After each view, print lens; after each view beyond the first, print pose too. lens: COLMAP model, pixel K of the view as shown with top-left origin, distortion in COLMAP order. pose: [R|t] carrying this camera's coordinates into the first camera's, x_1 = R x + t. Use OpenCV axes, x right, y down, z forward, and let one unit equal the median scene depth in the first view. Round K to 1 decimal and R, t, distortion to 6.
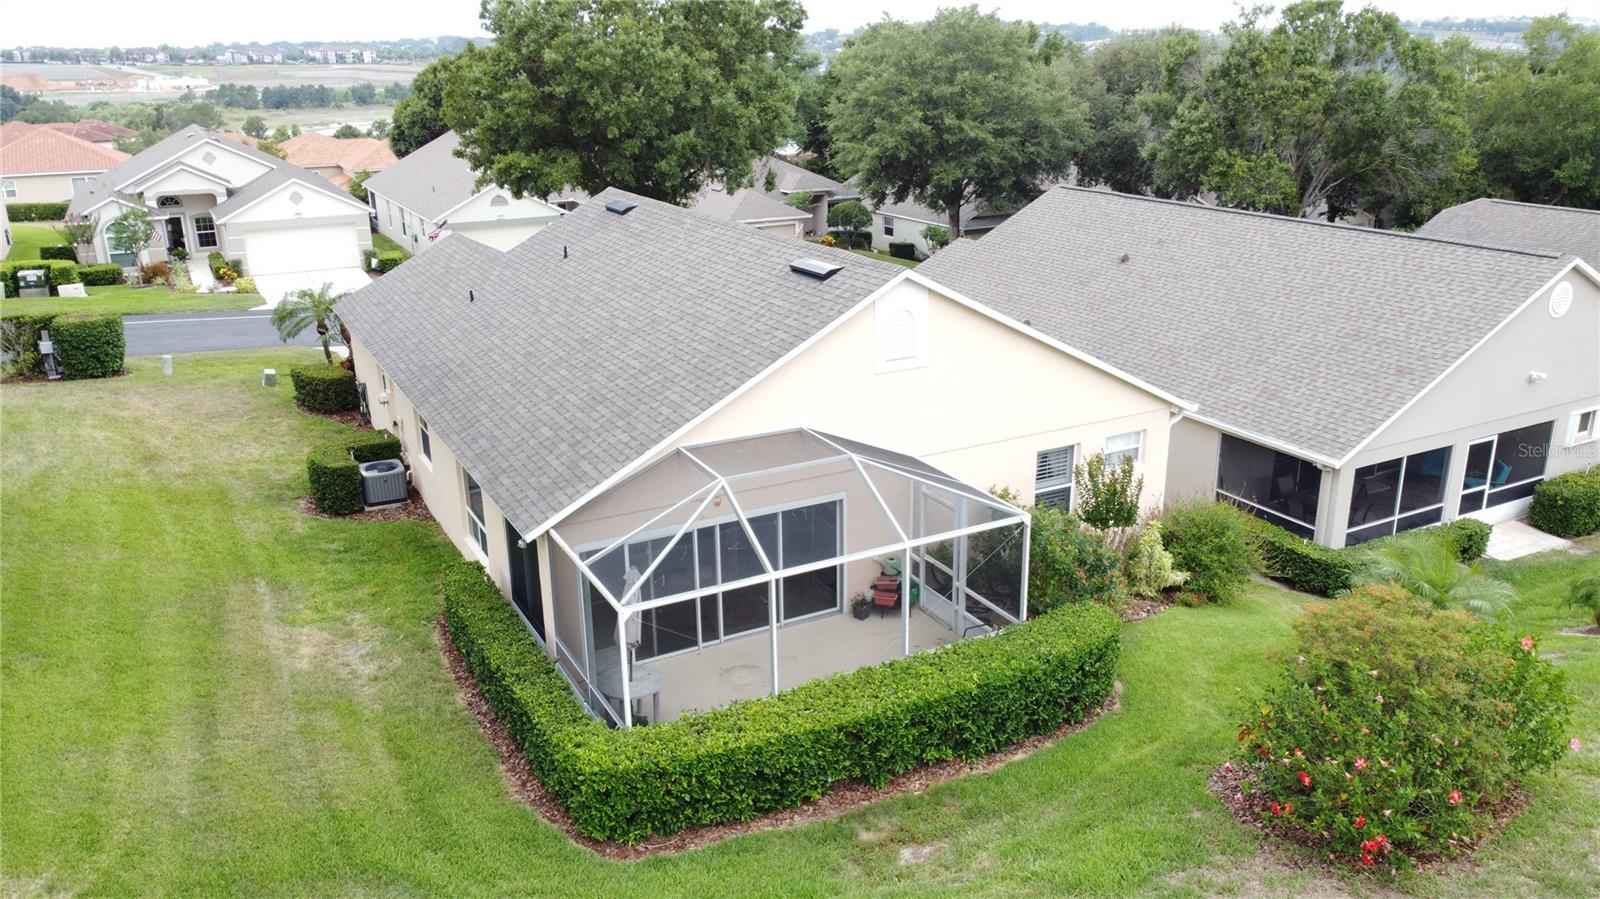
lens RADIAL K [[1207.1, 0, 801.8], [0, 1207.1, 447.6], [0, 0, 1]] dist [0.005134, -0.010278]
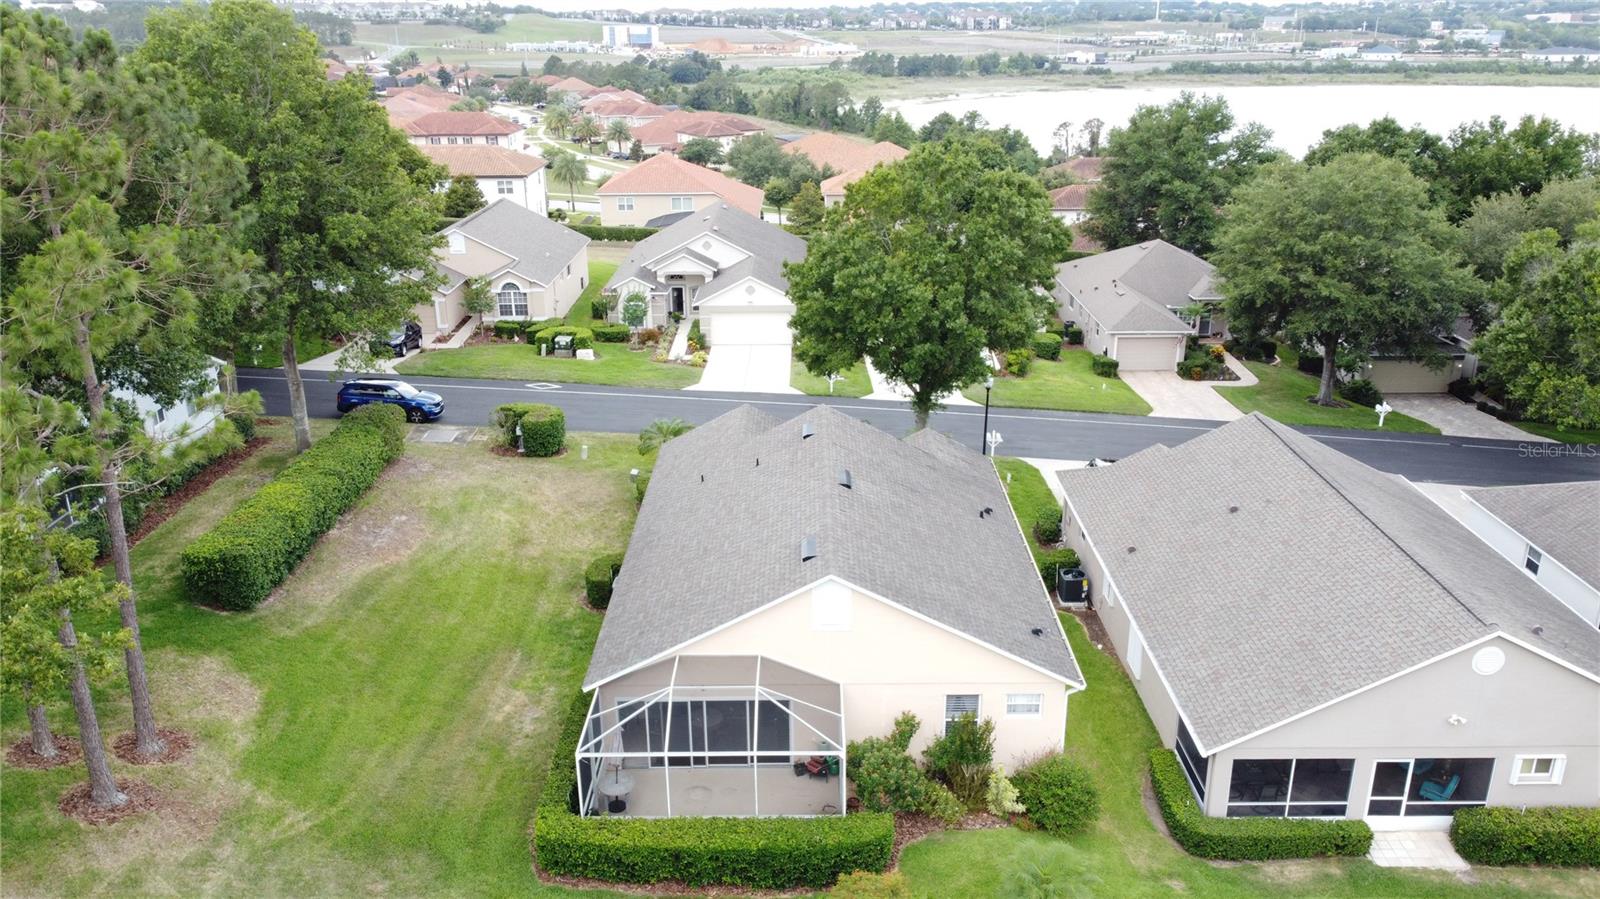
lens RADIAL K [[1207.1, 0, 801.5], [0, 1207.1, 451.1], [0, 0, 1]] dist [0.005134, -0.010278]
pose [[0.881254, 0.166240, -0.442442, 0.232360], [-0.151512, 0.986064, 0.068715, -0.131135], [0.447700, 0.006480, 0.894161, -0.138022]]
